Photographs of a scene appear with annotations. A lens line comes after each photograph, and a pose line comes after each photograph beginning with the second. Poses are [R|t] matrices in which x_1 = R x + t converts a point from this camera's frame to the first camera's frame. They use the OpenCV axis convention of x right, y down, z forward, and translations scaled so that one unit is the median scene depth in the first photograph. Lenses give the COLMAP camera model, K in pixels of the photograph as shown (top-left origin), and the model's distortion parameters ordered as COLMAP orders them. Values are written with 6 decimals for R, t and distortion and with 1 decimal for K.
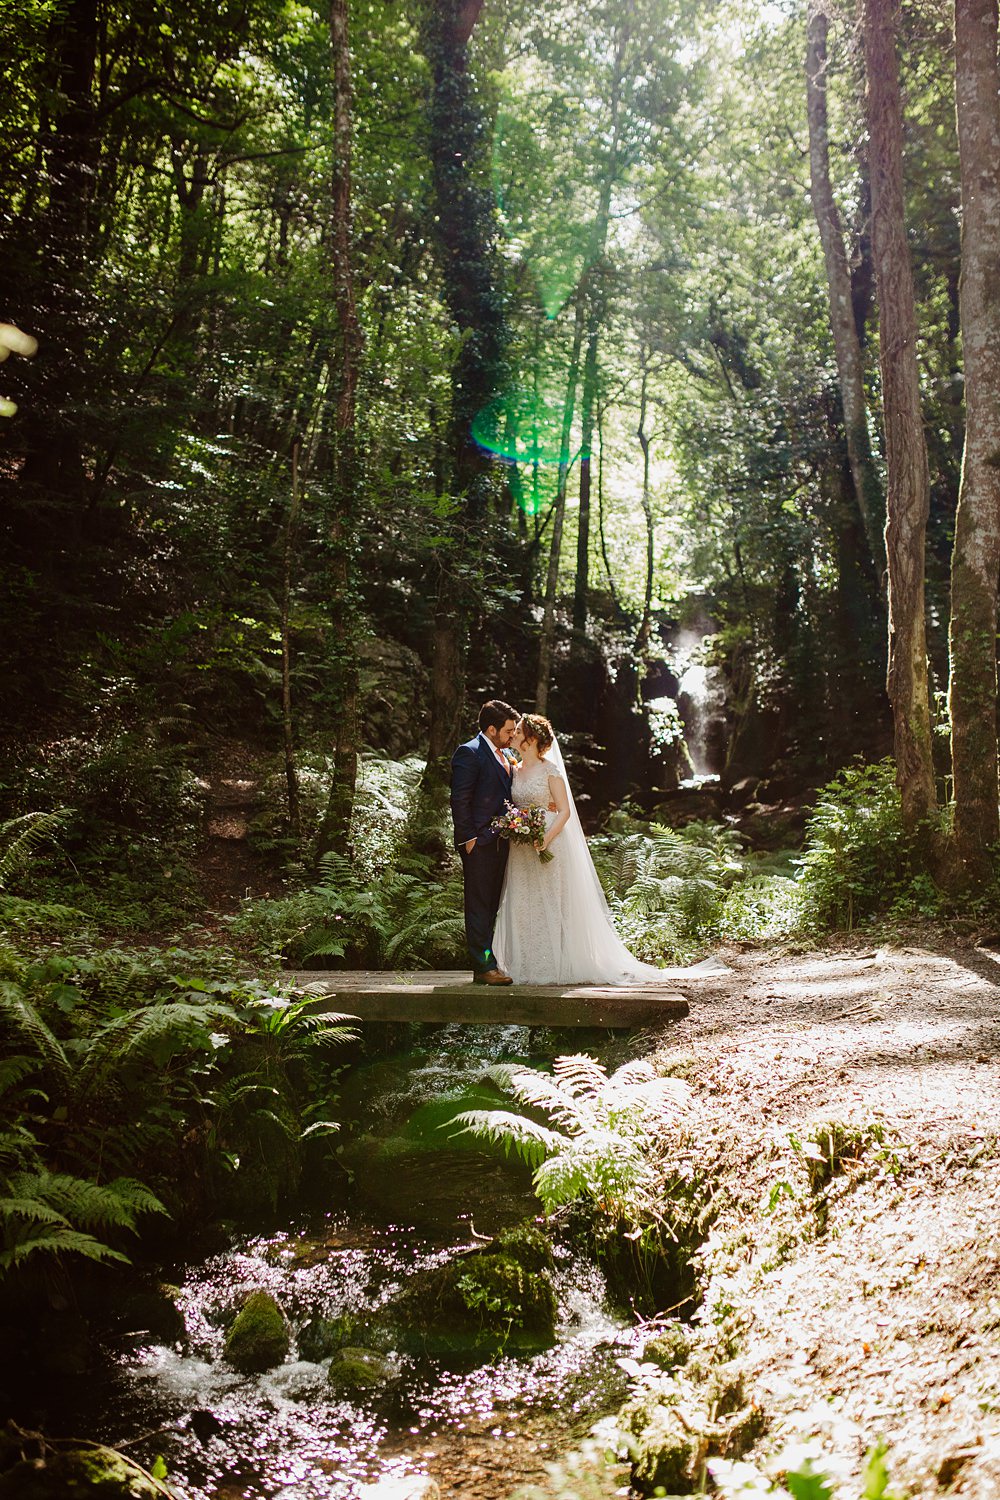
lens RADIAL K [[1527.6, 0, 500.0], [0, 1527.6, 750.0], [0, 0, 1]] dist [-0.032335, 0.027265]
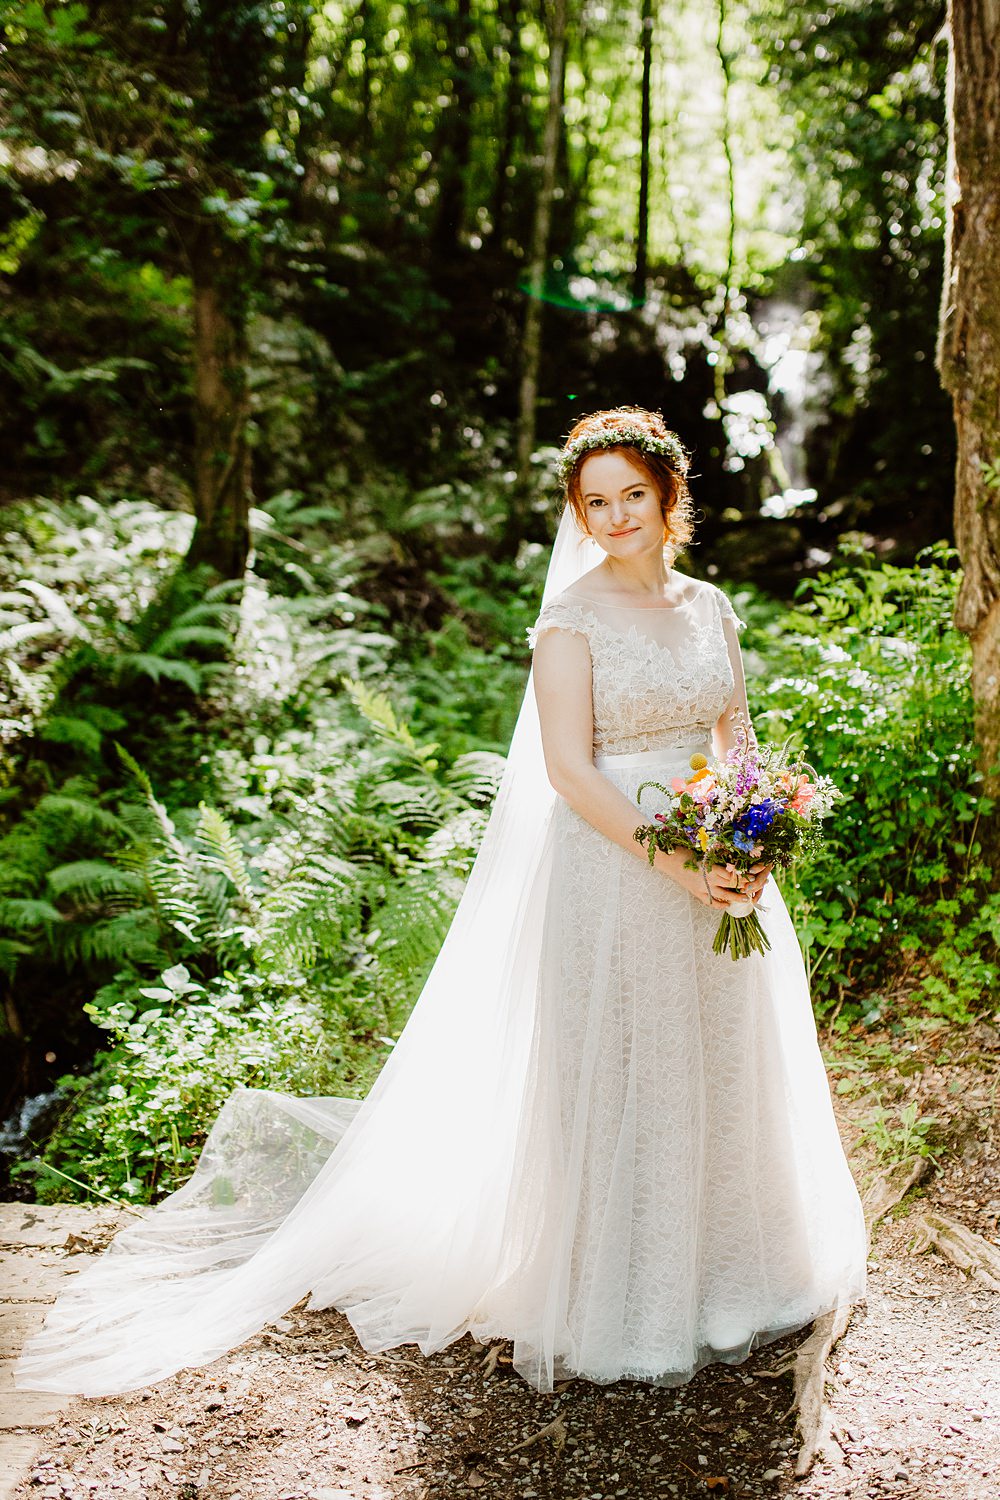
lens RADIAL K [[1642.6, 0, 547.8], [0, 1642.6, 745.1], [0, 0, 1]] dist [-0.095978, 0.141040]
pose [[0.998868, -0.016391, -0.044660, 0.039552], [0.023858, 0.984779, 0.172169, -0.004130], [0.041158, -0.173039, 0.984055, 0.133772]]
